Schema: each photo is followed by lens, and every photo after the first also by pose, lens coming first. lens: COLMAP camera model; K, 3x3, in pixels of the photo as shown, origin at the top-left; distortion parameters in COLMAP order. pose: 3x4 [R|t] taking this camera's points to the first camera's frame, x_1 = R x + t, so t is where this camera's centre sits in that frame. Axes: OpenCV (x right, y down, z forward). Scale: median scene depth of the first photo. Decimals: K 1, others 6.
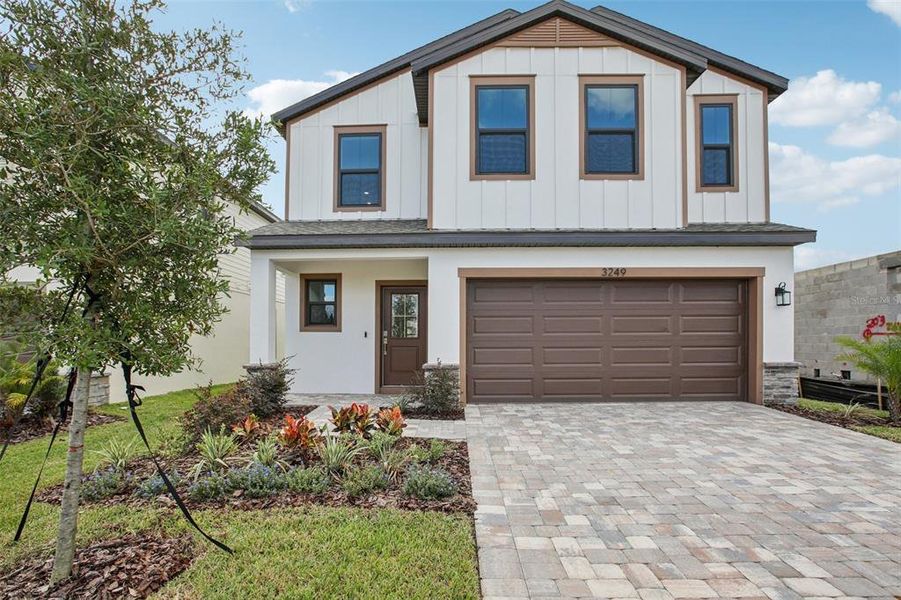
lens RADIAL K [[408.0, 0, 450.8], [0, 408.0, 350.7], [0, 0, 1]] dist [-0.047388, 0.023066]
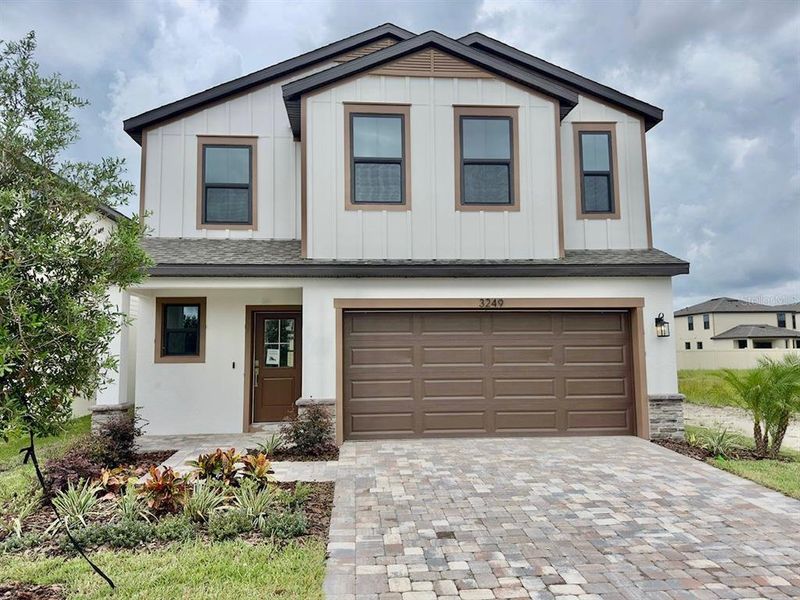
lens RADIAL K [[522.7, 0, 390.7], [0, 522.7, 317.1], [0, 0, 1]] dist [0.078725, -0.079165]
pose [[0.996192, -0.001608, 0.087169, 0.047315], [0.009328, 0.996057, -0.088220, -0.050024], [-0.086684, 0.088697, 0.992280, -0.238998]]
